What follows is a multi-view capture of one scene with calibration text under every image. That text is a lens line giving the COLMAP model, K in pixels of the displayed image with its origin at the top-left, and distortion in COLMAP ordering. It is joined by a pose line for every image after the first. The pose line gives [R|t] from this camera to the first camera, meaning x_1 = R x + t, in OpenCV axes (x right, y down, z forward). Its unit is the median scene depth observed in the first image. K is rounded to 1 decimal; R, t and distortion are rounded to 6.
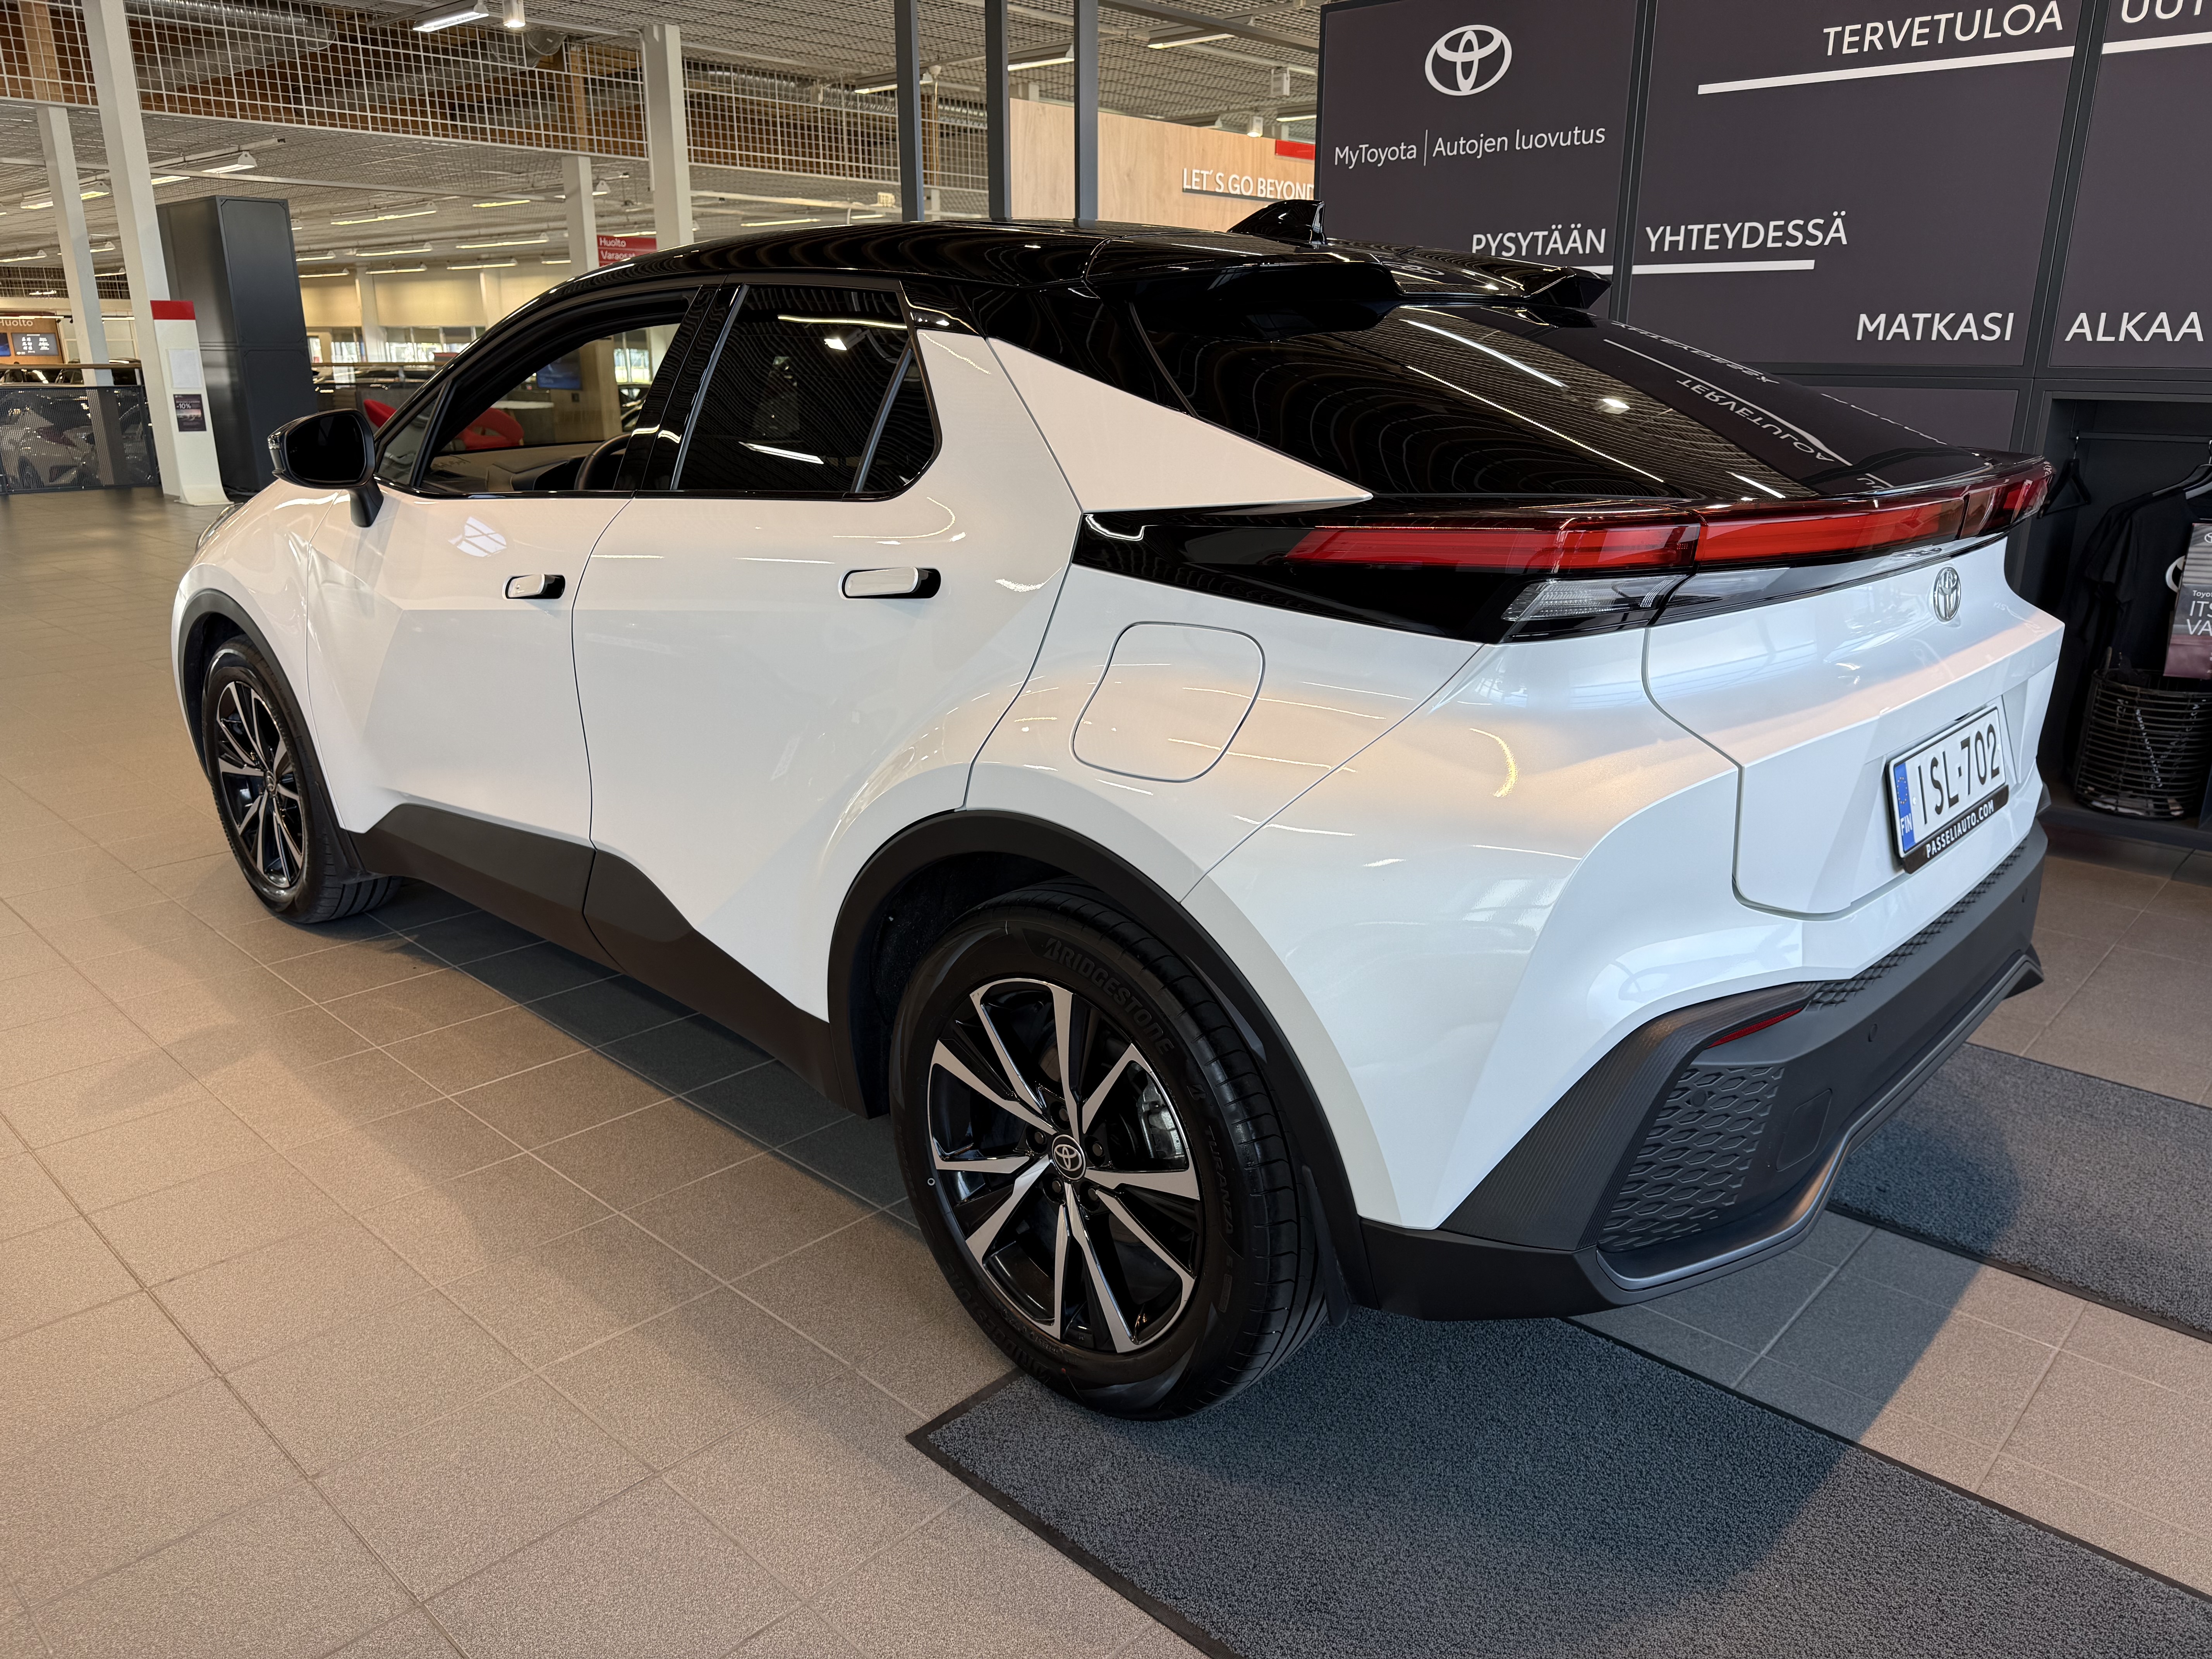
lens RADIAL K [[1587.9, 0, 1108.7], [0, 1587.9, 829.4], [0, 0, 1]] dist [0.002815, -0.005023]
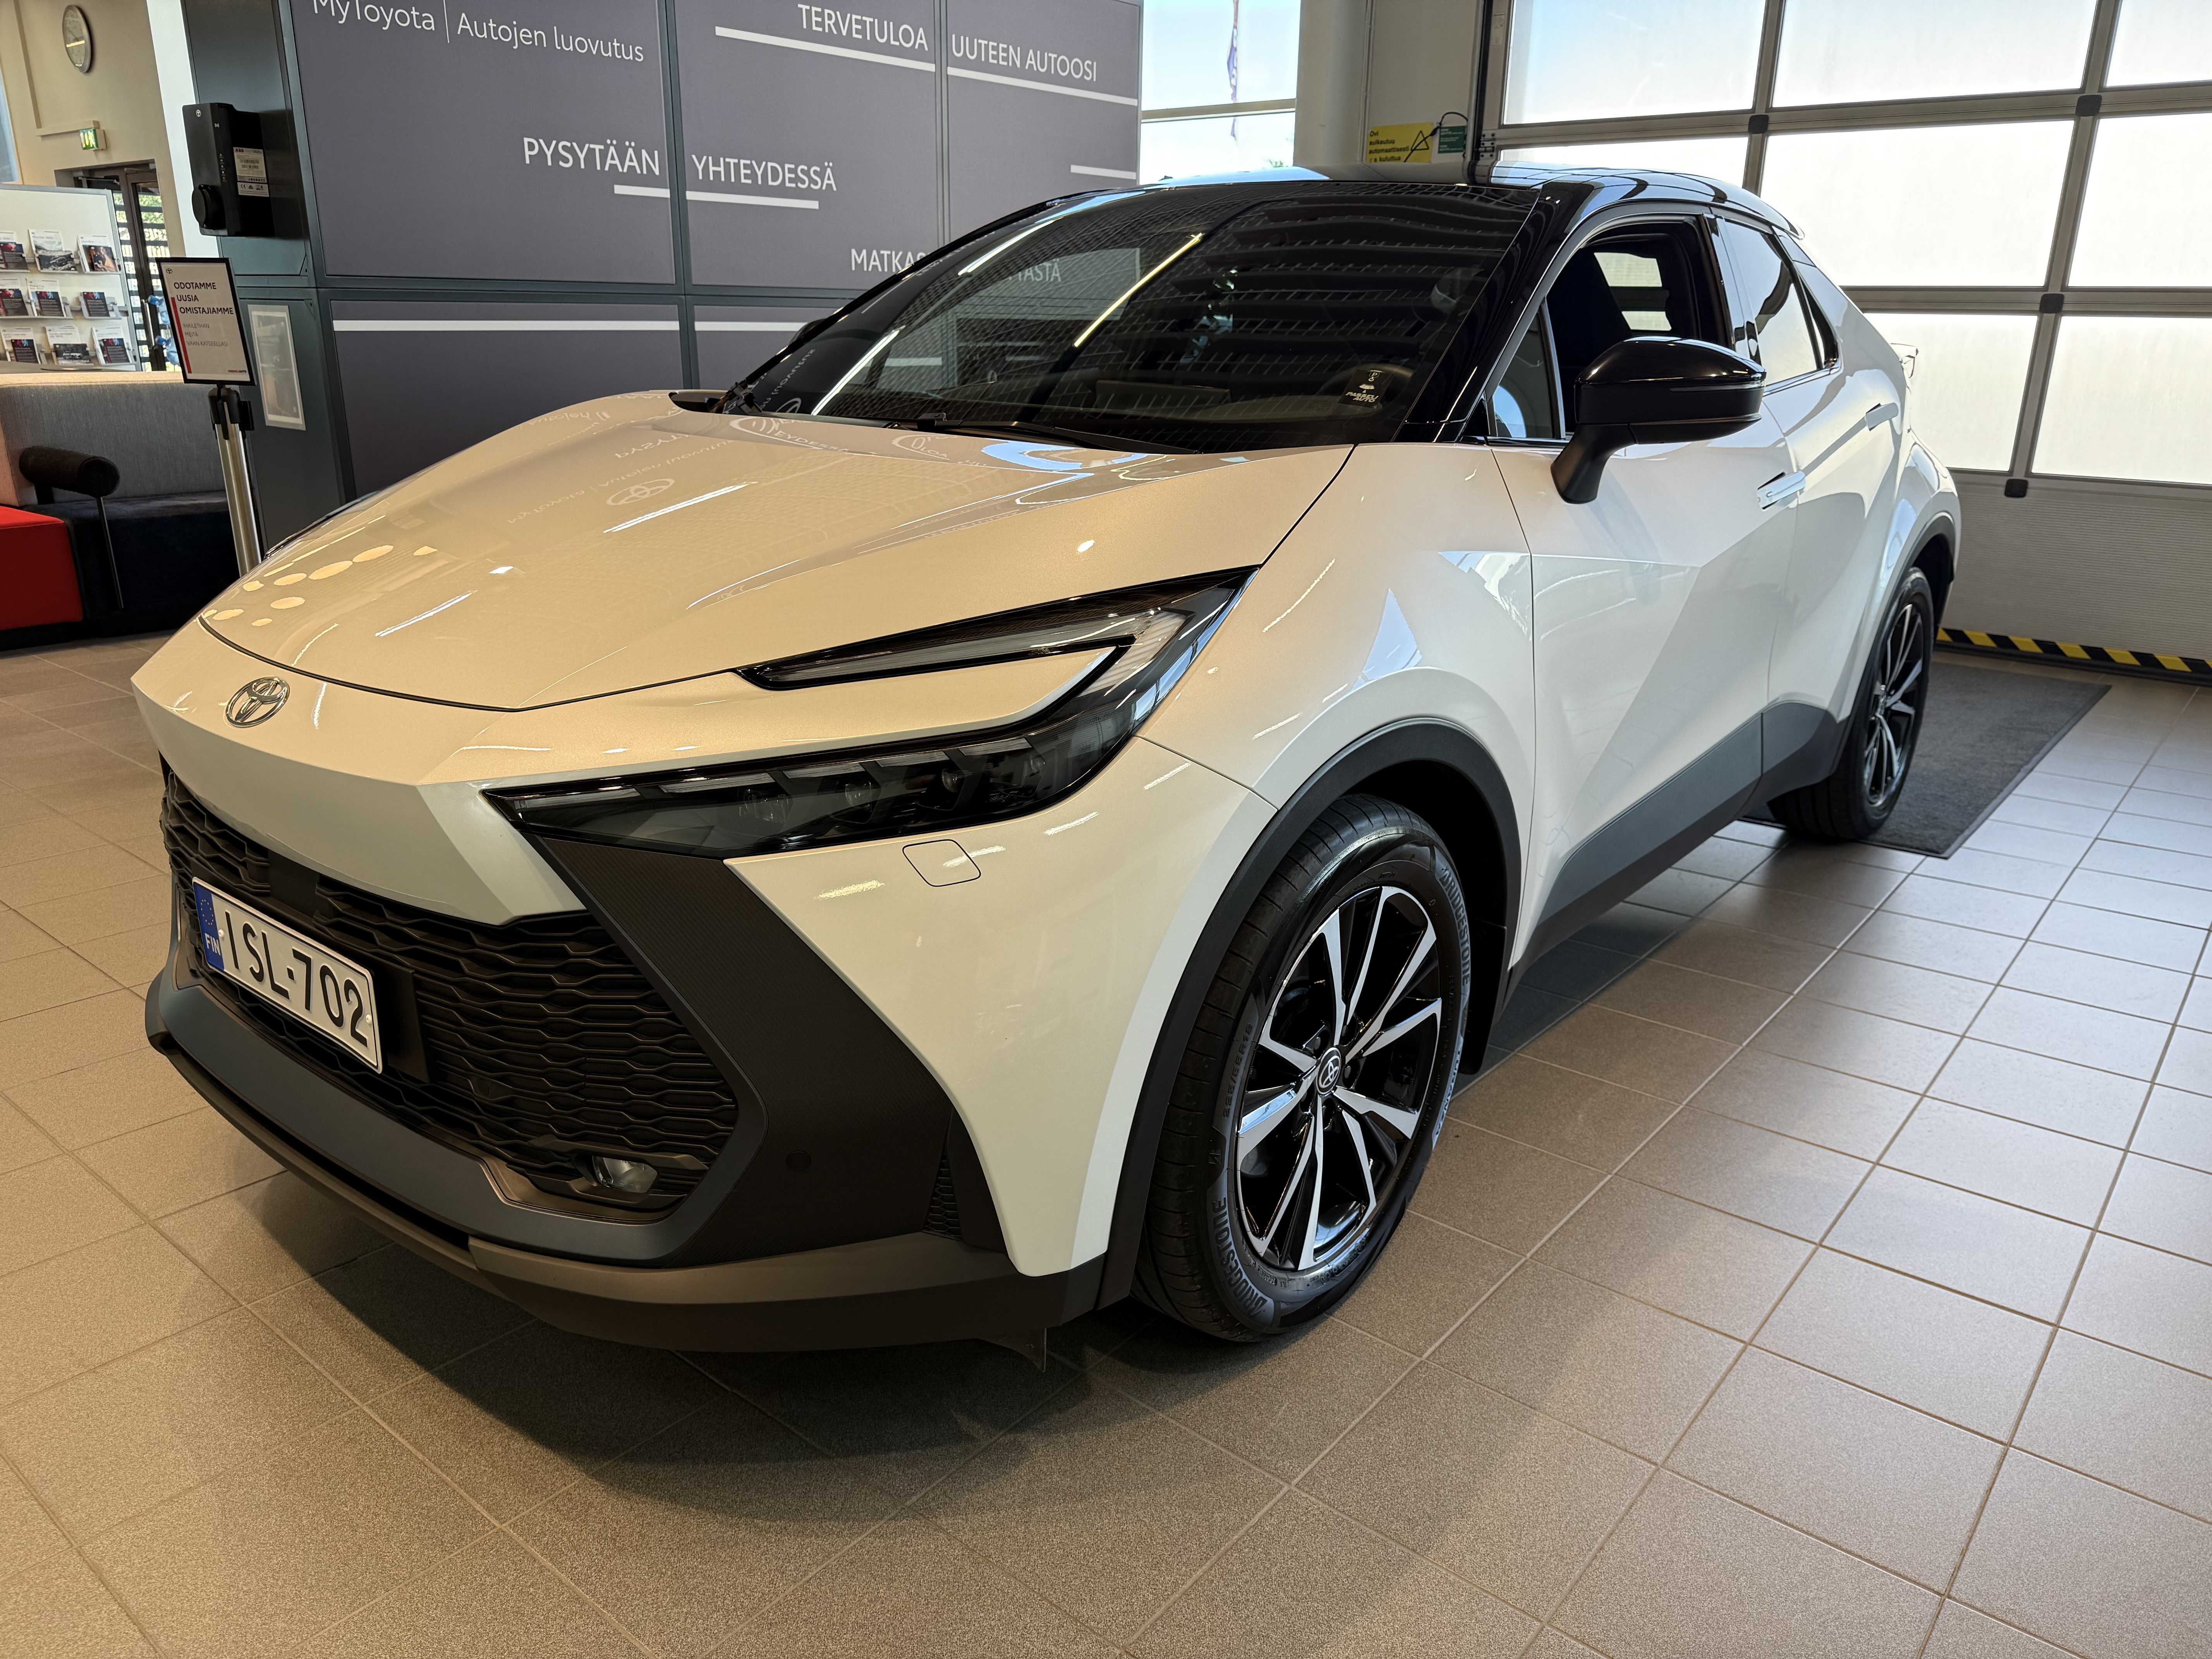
lens RADIAL K [[1587.9, 0, 1118.6], [0, 1587.9, 827.6], [0, 0, 1]] dist [0.002815, -0.005023]
pose [[-0.071800, -0.313168, 0.946980, -0.818970], [0.279568, 0.905053, 0.320500, -0.238090], [-0.957437, 0.287757, 0.022569, 0.846041]]
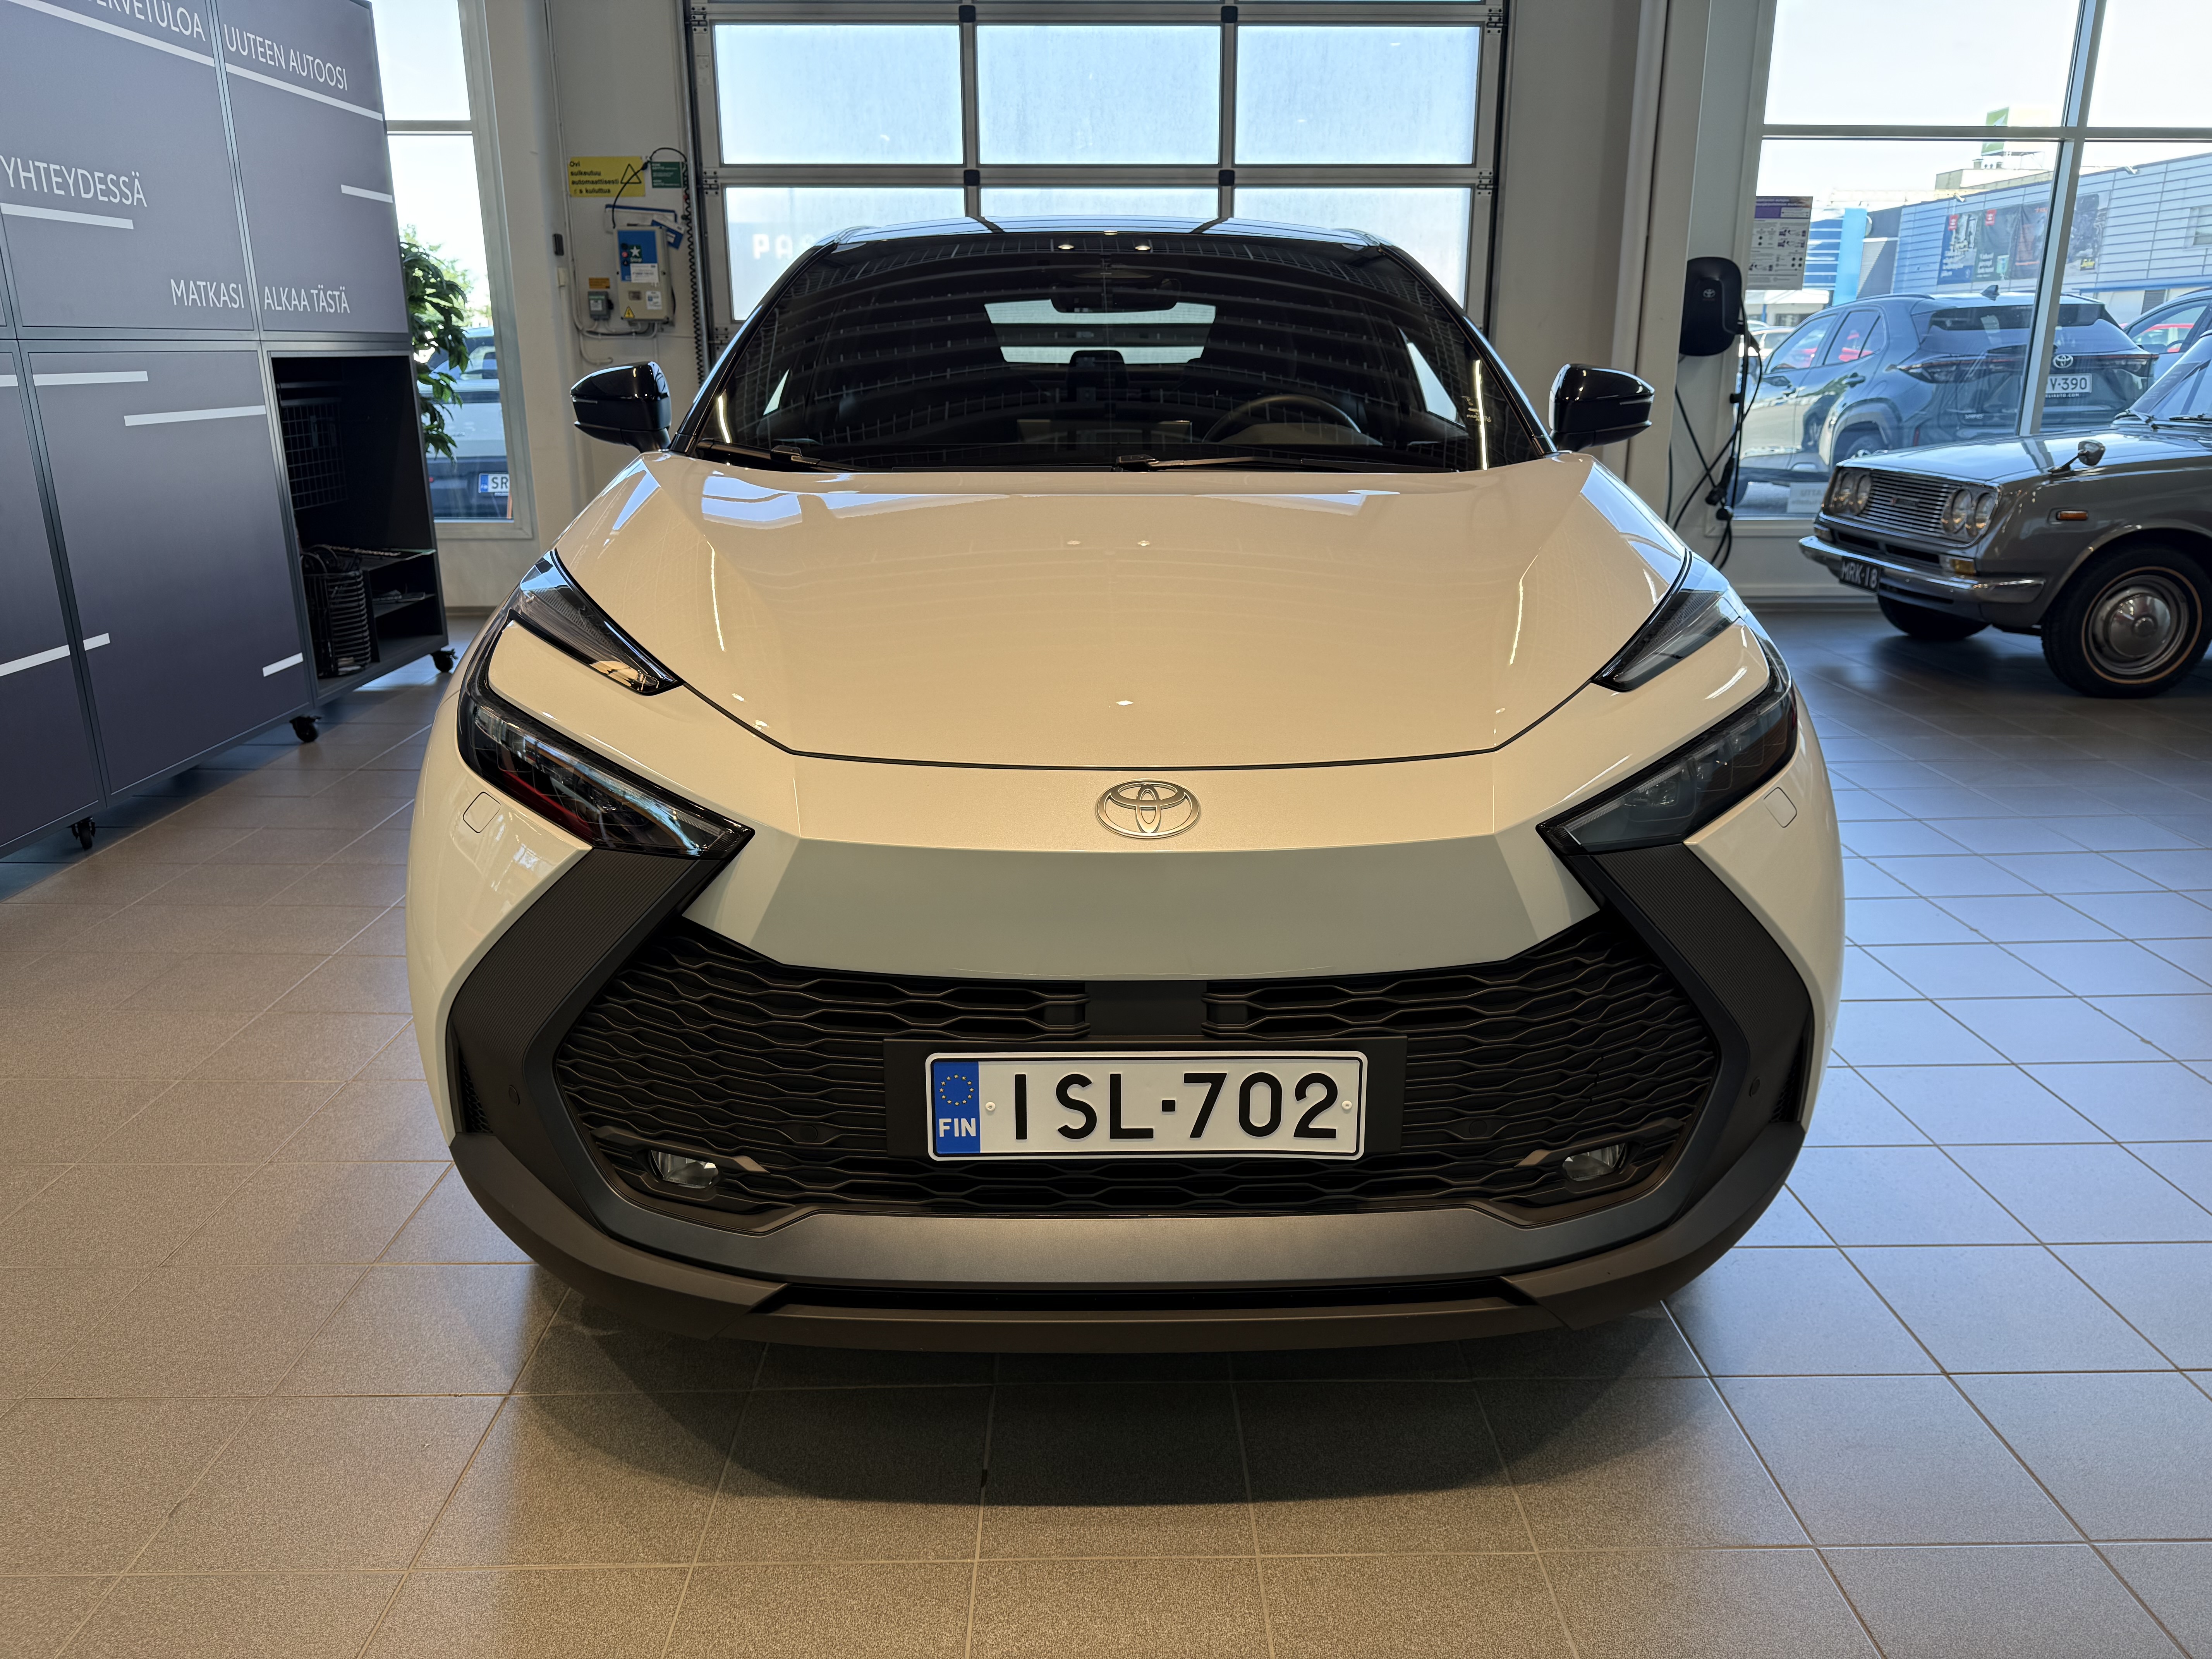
lens RADIAL K [[1587.9, 0, 1117.6], [0, 1587.9, 825.2], [0, 0, 1]] dist [0.002815, -0.005023]
pose [[-0.692938, -0.209462, 0.689900, -0.666782], [0.211023, 0.856048, 0.471859, -0.353440], [-0.689424, 0.472554, -0.548987, 1.222426]]
